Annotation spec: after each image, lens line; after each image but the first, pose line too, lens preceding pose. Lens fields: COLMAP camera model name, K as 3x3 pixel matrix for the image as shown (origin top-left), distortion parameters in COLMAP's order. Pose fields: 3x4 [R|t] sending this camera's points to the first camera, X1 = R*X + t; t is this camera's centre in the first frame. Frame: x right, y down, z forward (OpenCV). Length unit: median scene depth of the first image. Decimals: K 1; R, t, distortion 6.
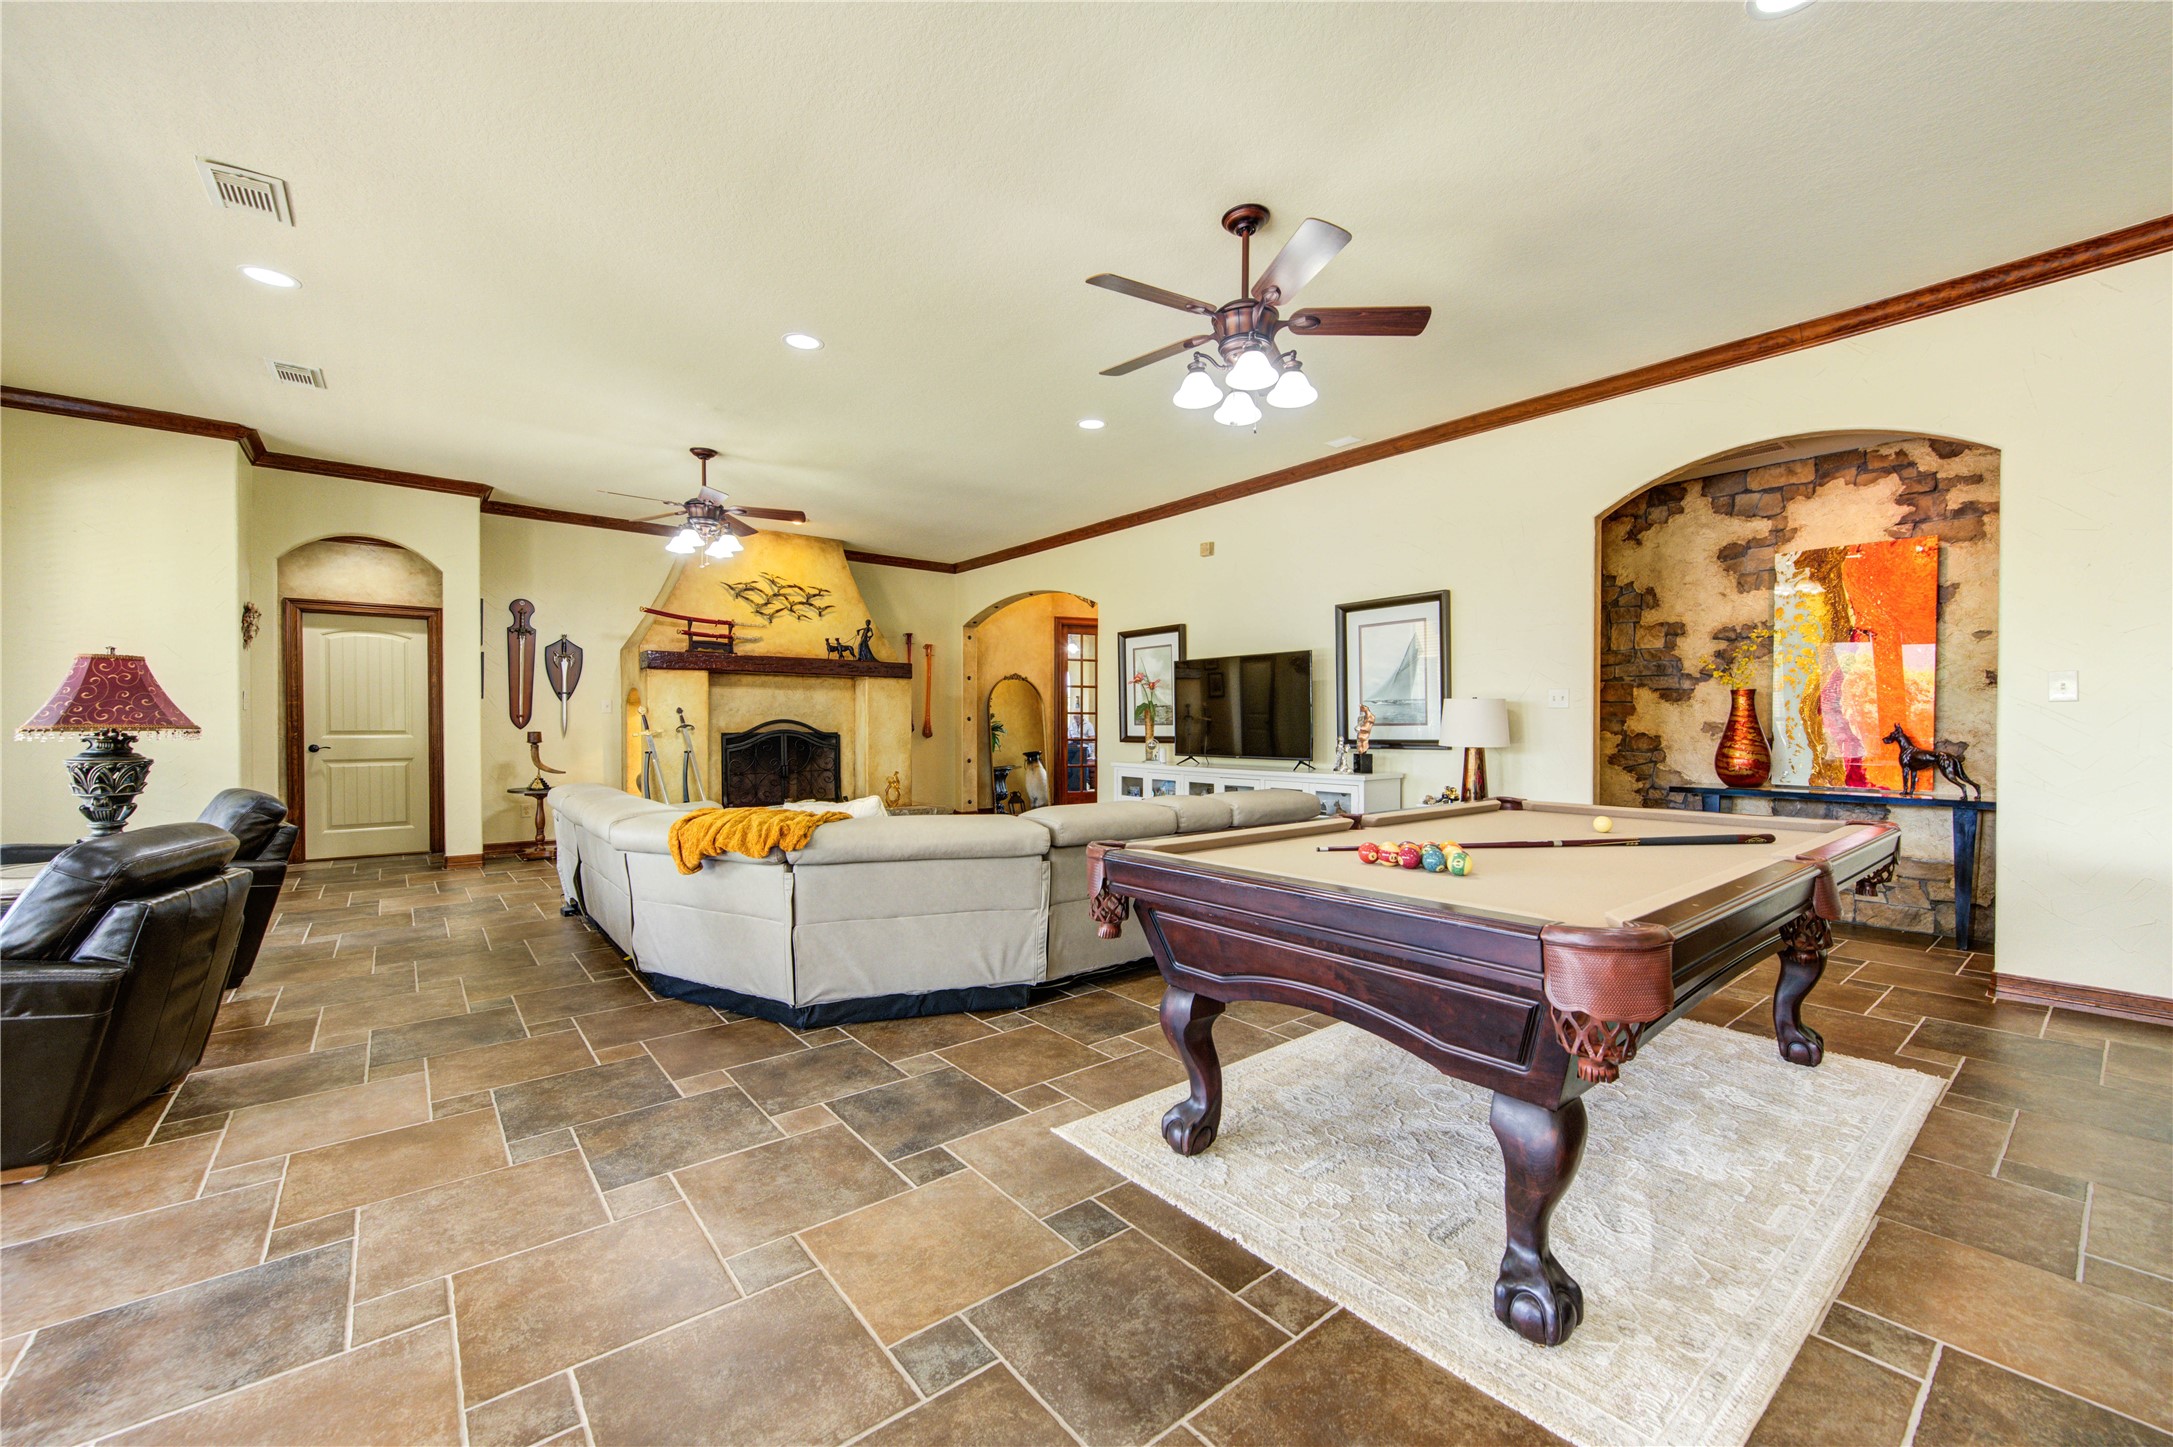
lens RADIAL K [[858.6, 0, 1083.8], [0, 858.6, 732.2], [0, 0, 1]] dist [0.002955, -0.000205]
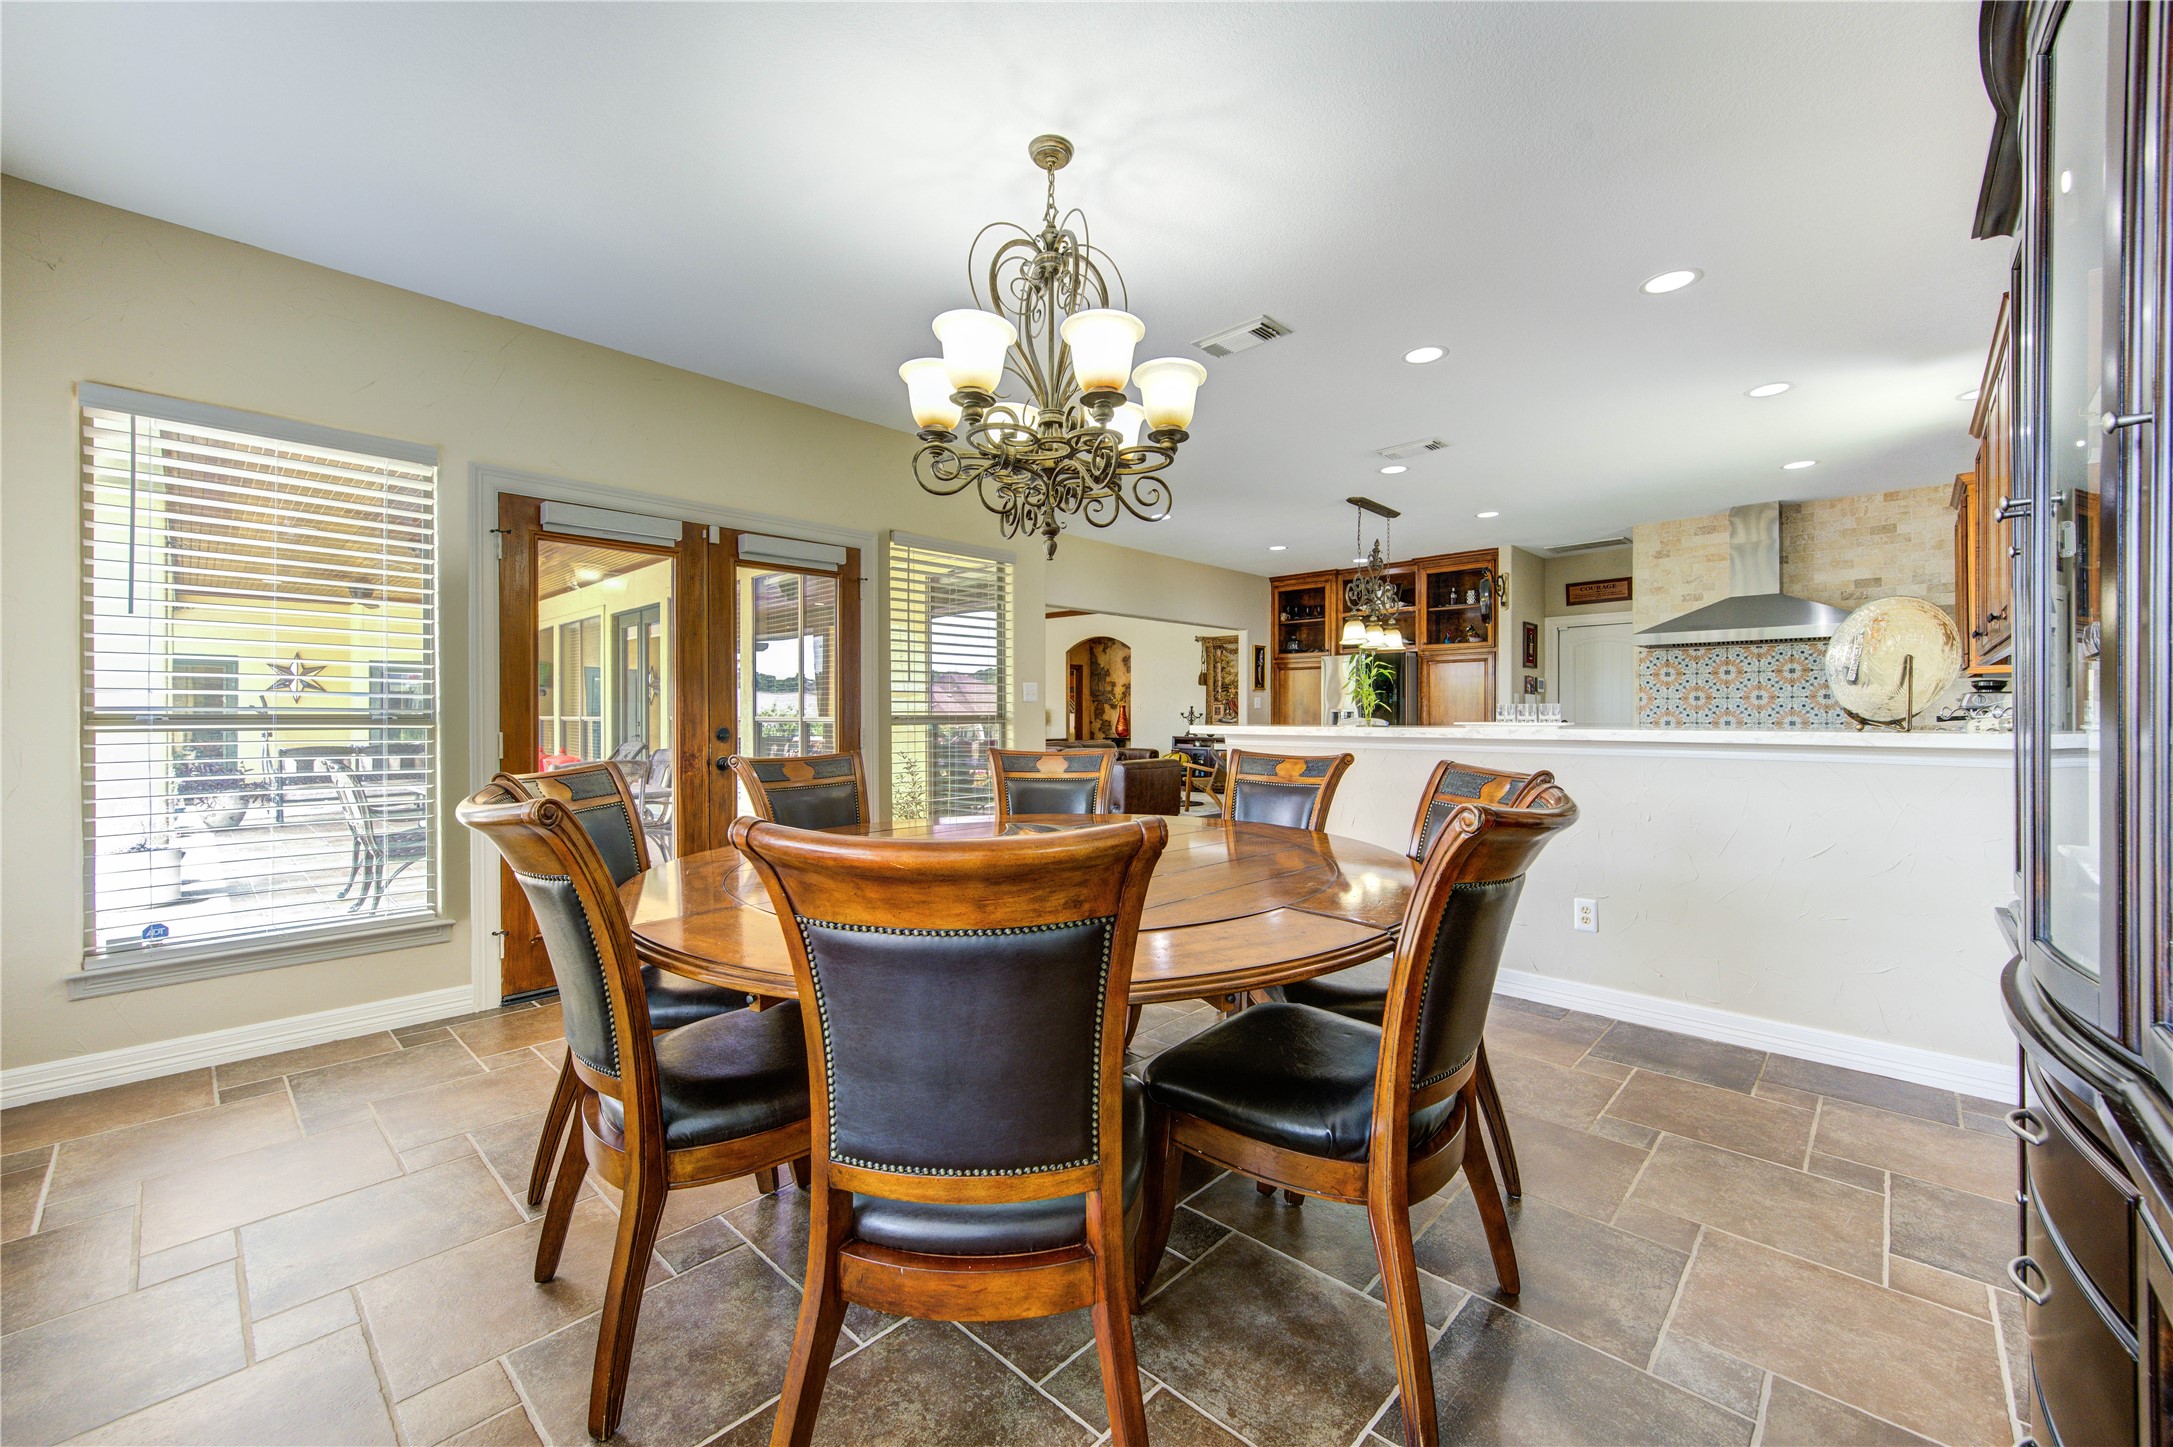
lens RADIAL K [[858.6, 0, 1083.8], [0, 858.6, 732.2], [0, 0, 1]] dist [0.002955, -0.000205]
pose [[0.992466, -0.003796, 0.122464, 0.200215], [0.002587, 0.999946, 0.010026, 0.012140], [-0.122496, -0.009634, 0.992422, -1.653063]]
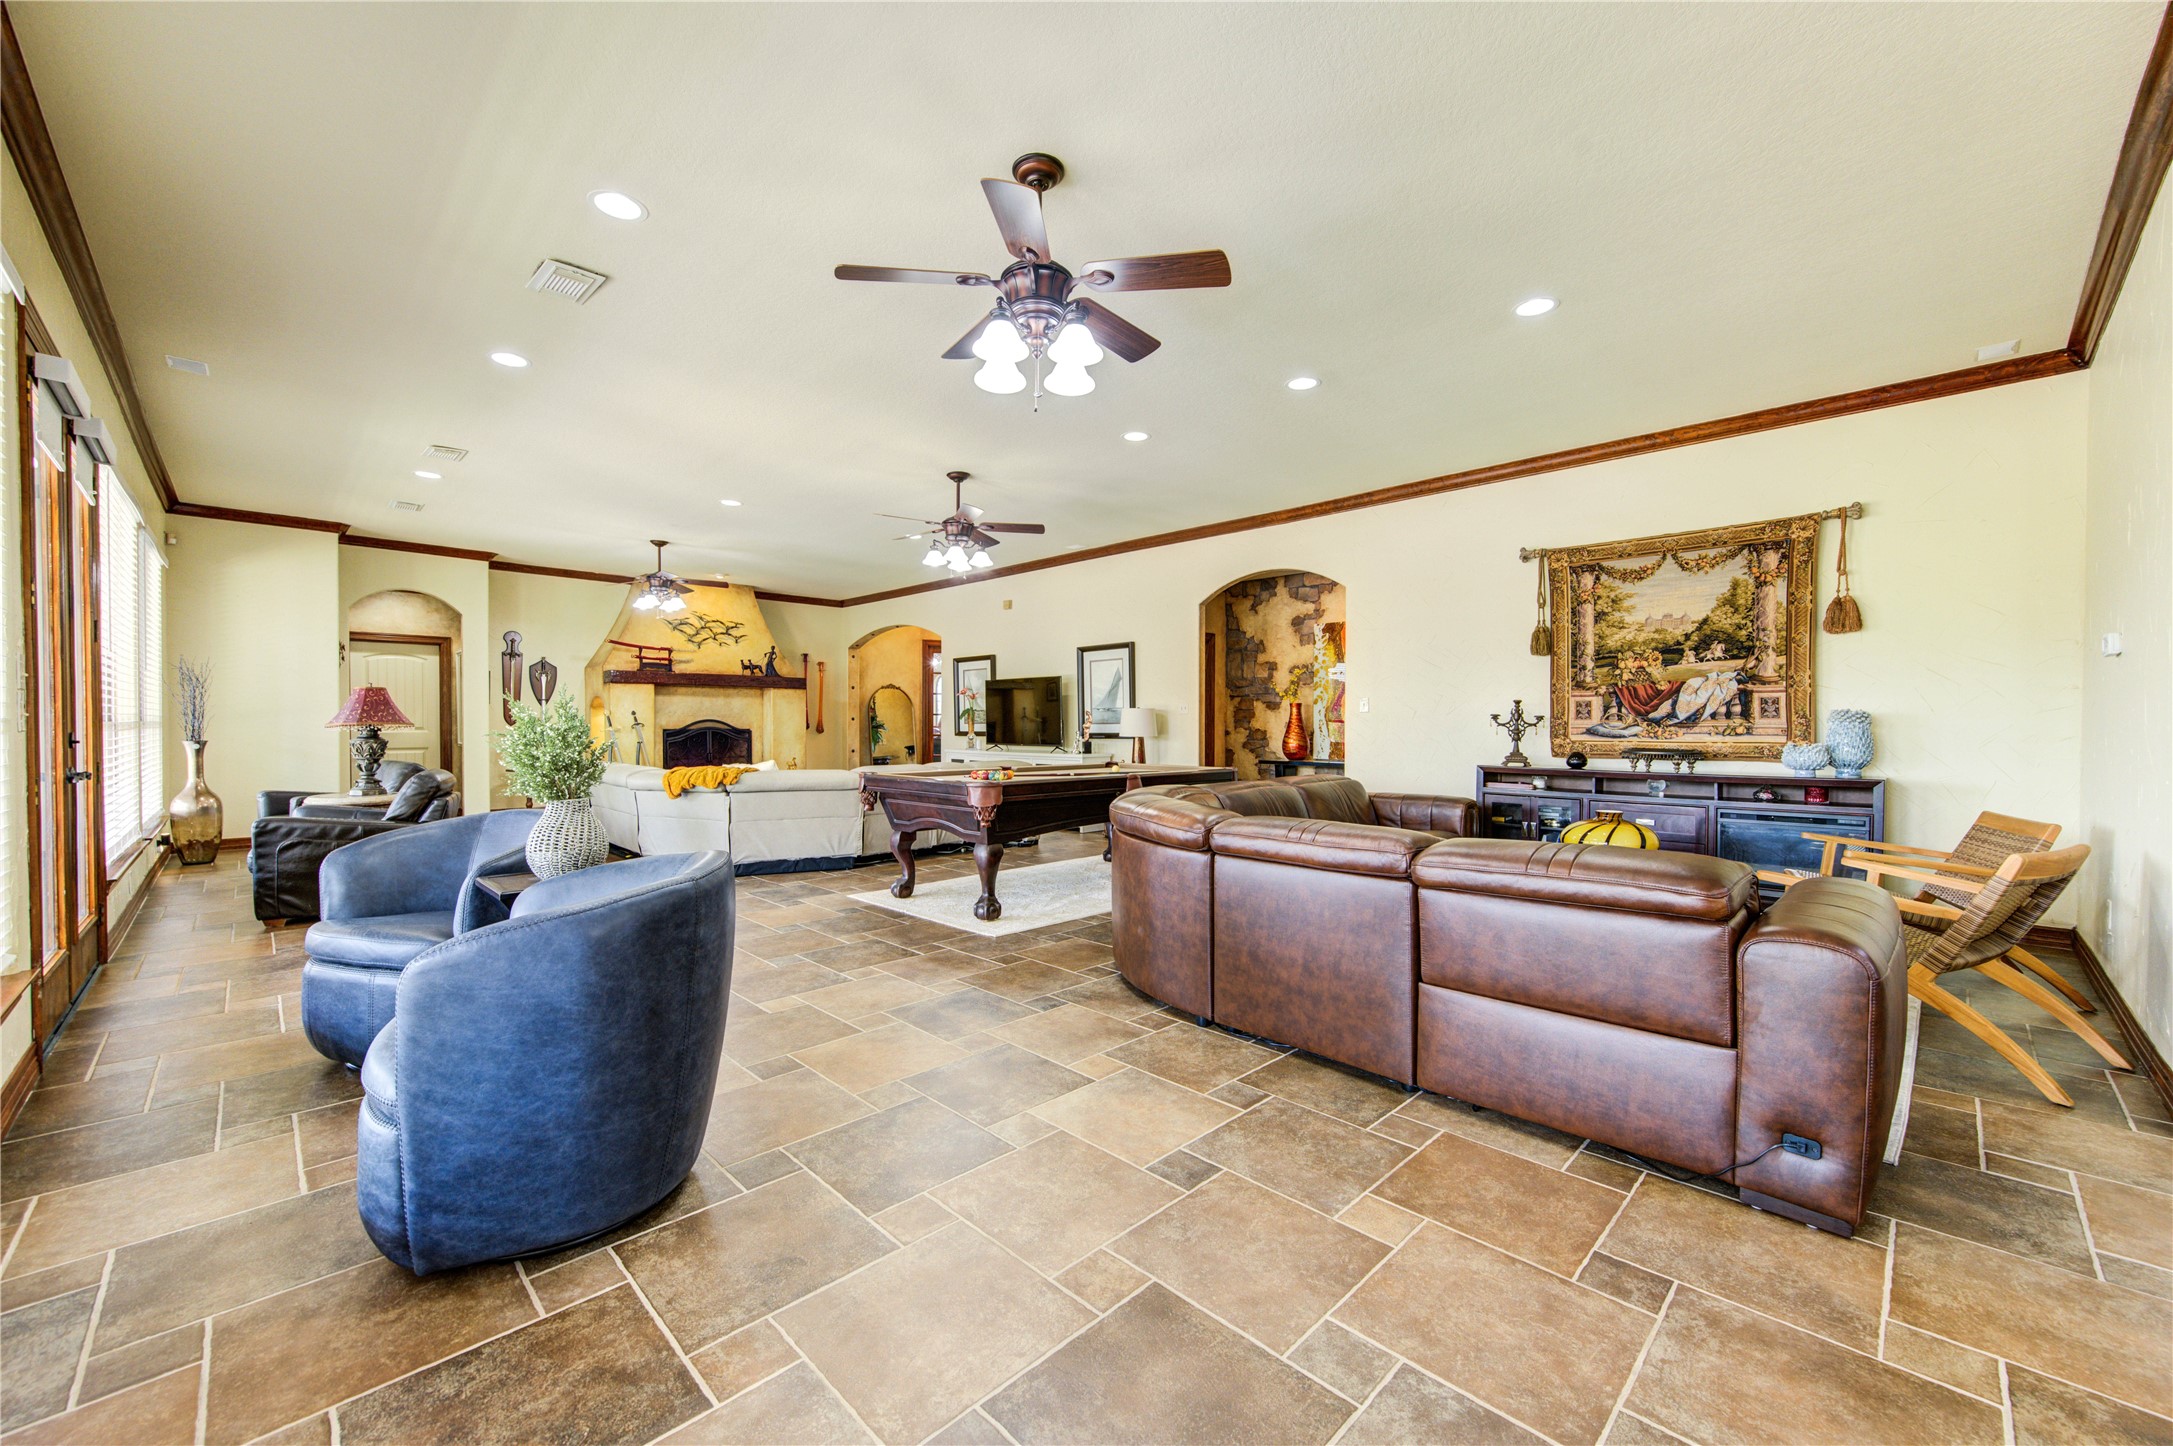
lens RADIAL K [[847.5, 0, 1082.7], [0, 847.5, 734.4], [0, 0, 1]] dist [0.001848, 0.000100]
pose [[0.995280, 0.000112, 0.097049, 0.143804], [-0.000512, 0.999991, 0.004095, 0.004940], [-0.097048, -0.004125, 0.995271, -0.516949]]
